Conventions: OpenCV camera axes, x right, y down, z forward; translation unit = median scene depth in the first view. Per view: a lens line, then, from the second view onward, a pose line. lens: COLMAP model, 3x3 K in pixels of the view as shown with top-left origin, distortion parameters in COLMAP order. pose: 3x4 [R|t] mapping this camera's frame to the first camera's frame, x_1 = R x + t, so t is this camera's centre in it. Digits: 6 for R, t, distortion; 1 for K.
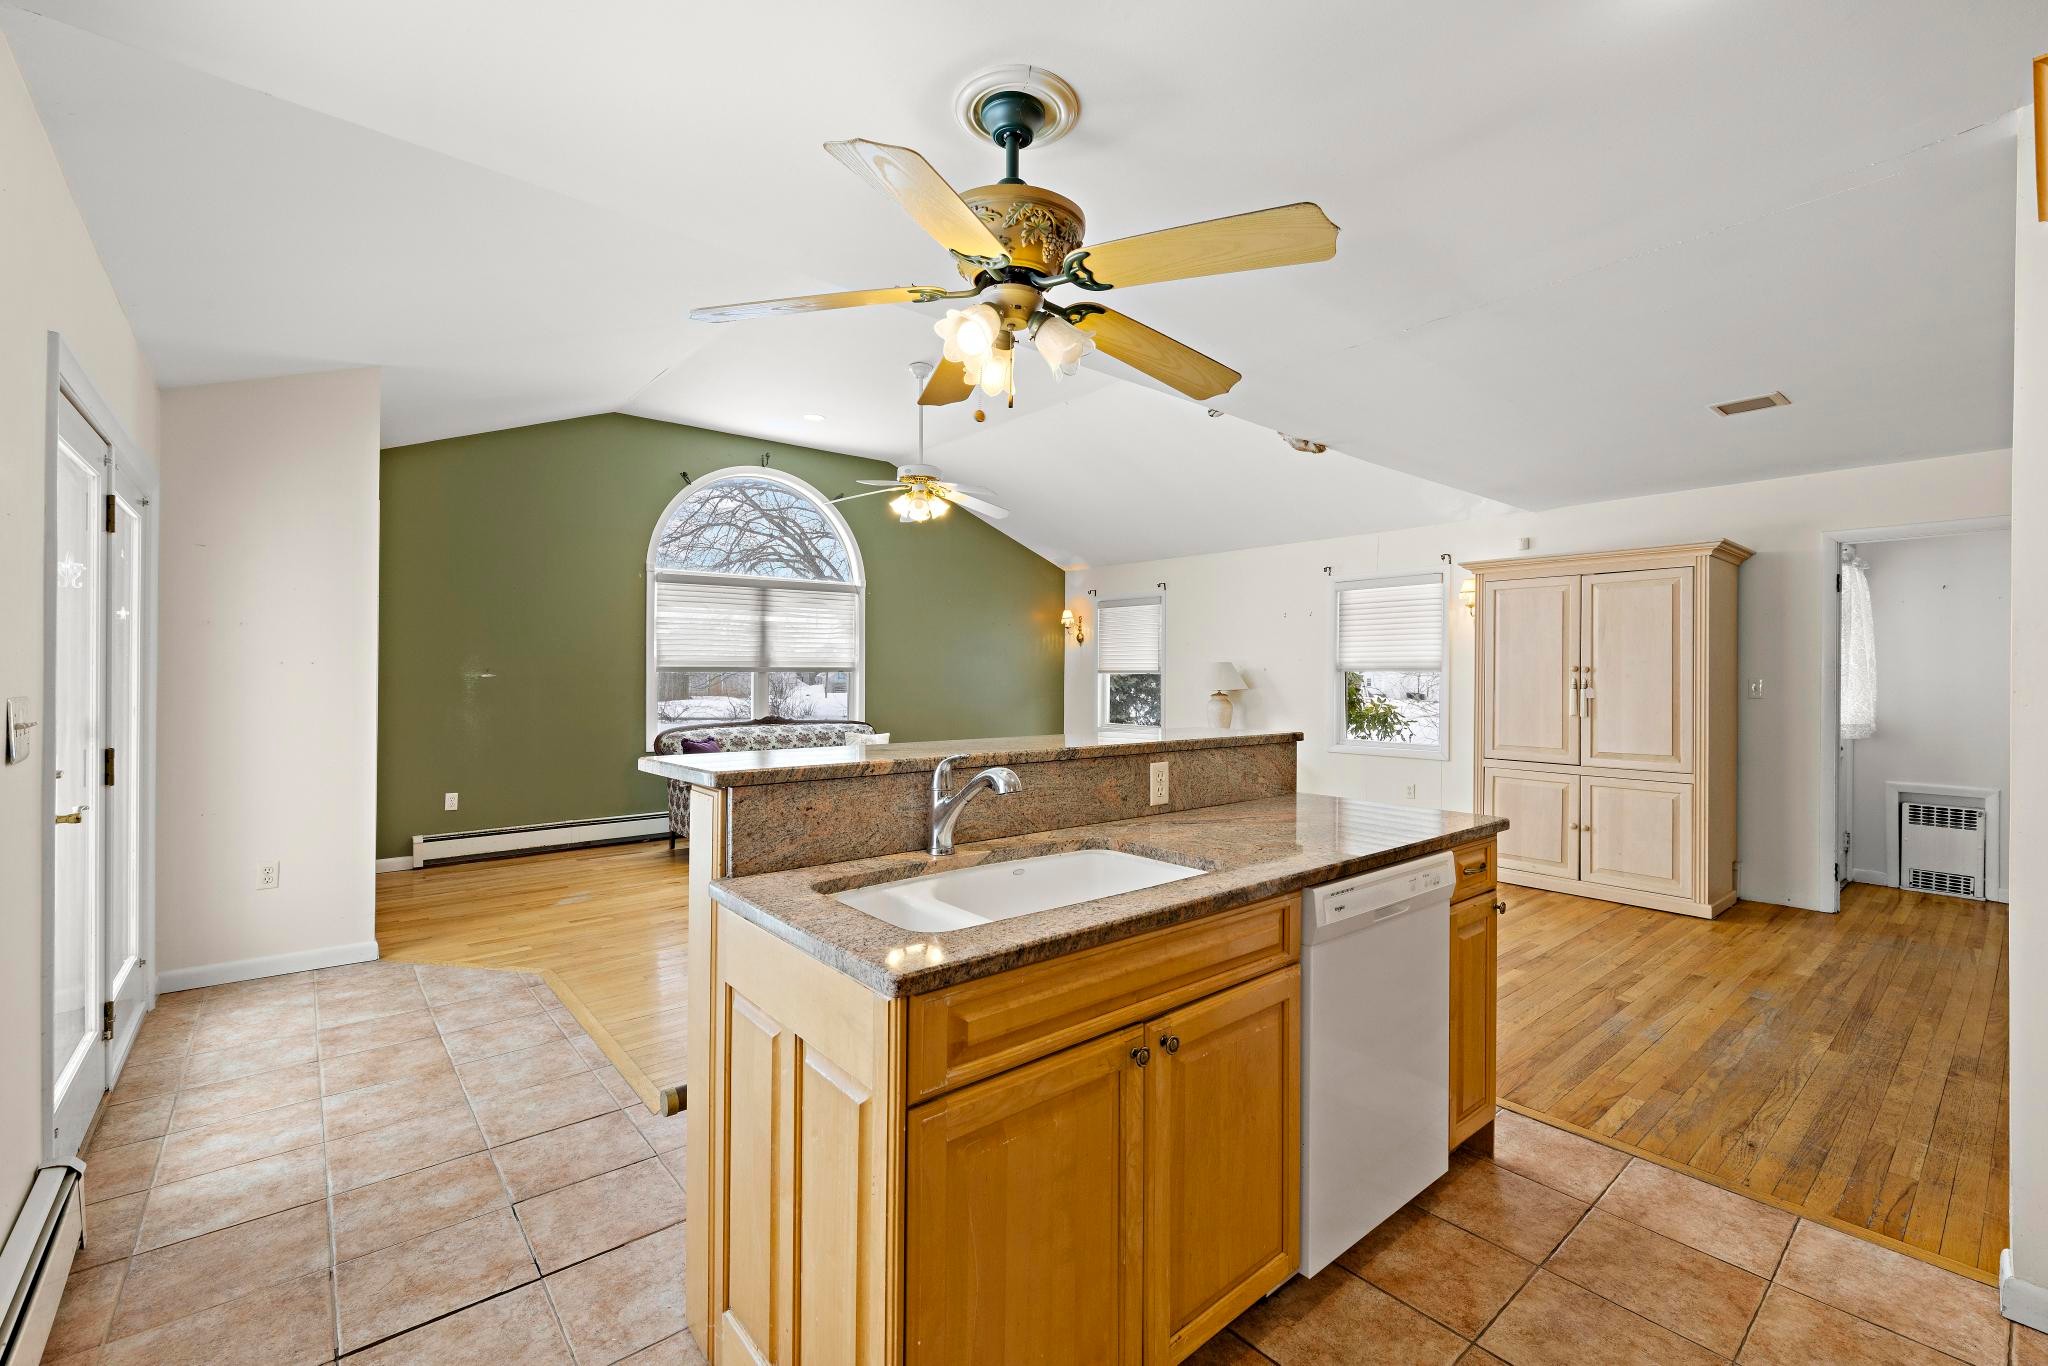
lens RADIAL K [[860.9, 0, 1028.6], [0, 860.9, 671.7], [0, 0, 1]] dist [0.002848, -0.000153]
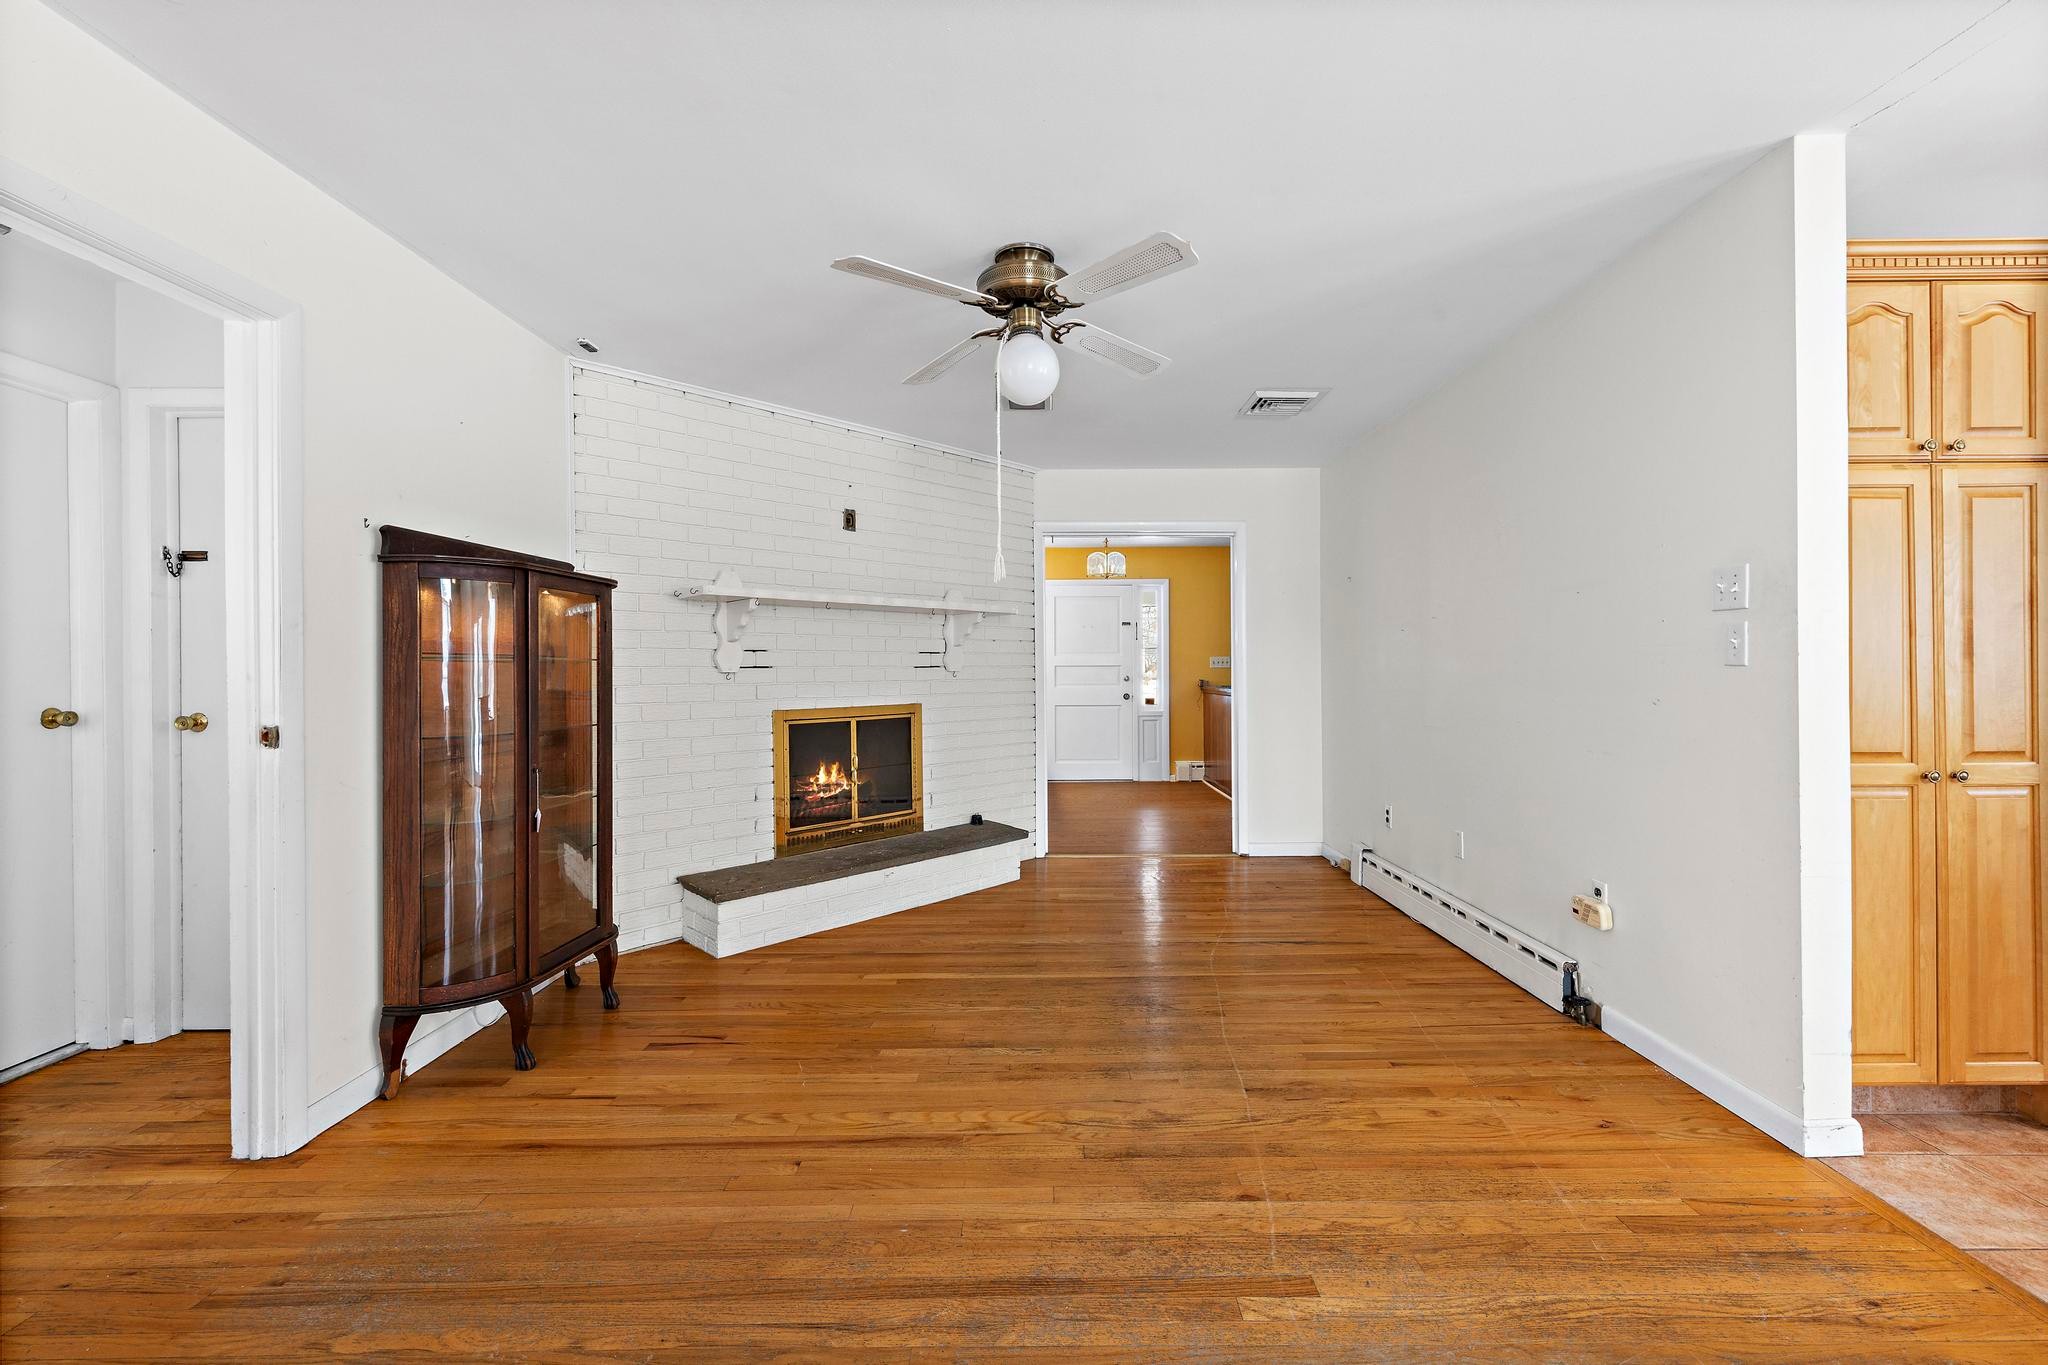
lens RADIAL K [[860.9, 0, 1027.0], [0, 860.9, 671.5], [0, 0, 1]] dist [0.002848, -0.000153]
pose [[-0.766835, -0.001620, 0.641842, 0.321221], [0.000297, 0.999996, 0.002879, 0.020871], [-0.641844, 0.002398, -0.766831, 0.680157]]
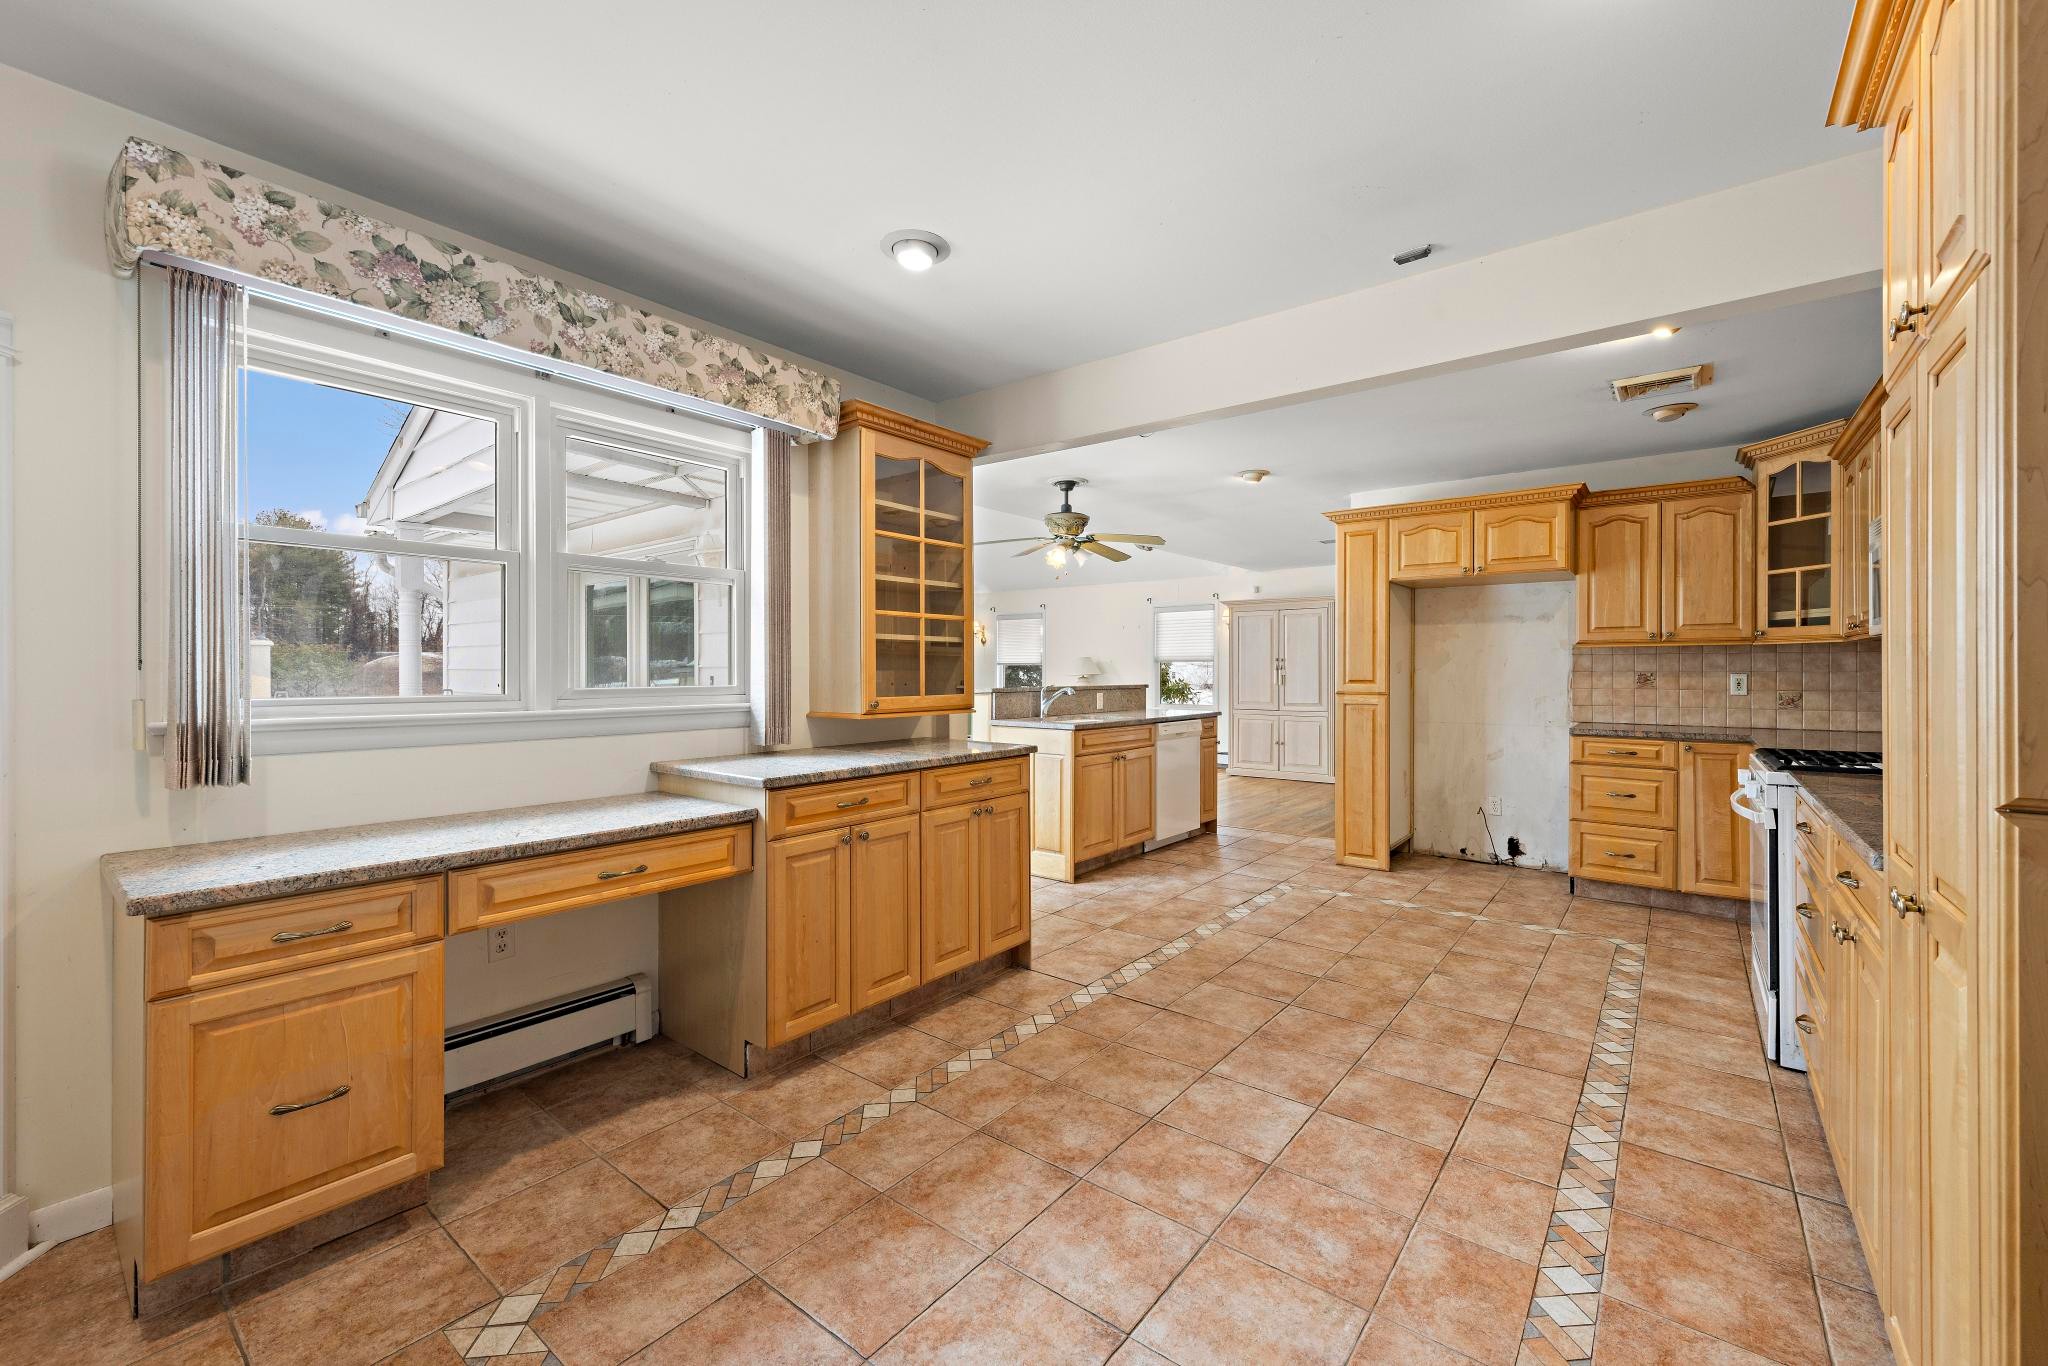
lens RADIAL K [[822.2, 0, 1019.1], [0, 822.2, 677.4], [0, 0, 1]] dist [0.003230, 0.000032]
pose [[0.981881, -0.007887, 0.189336, -0.200338], [0.005597, 0.999905, 0.012630, 0.007566], [-0.189418, -0.011342, 0.981831, -0.505931]]
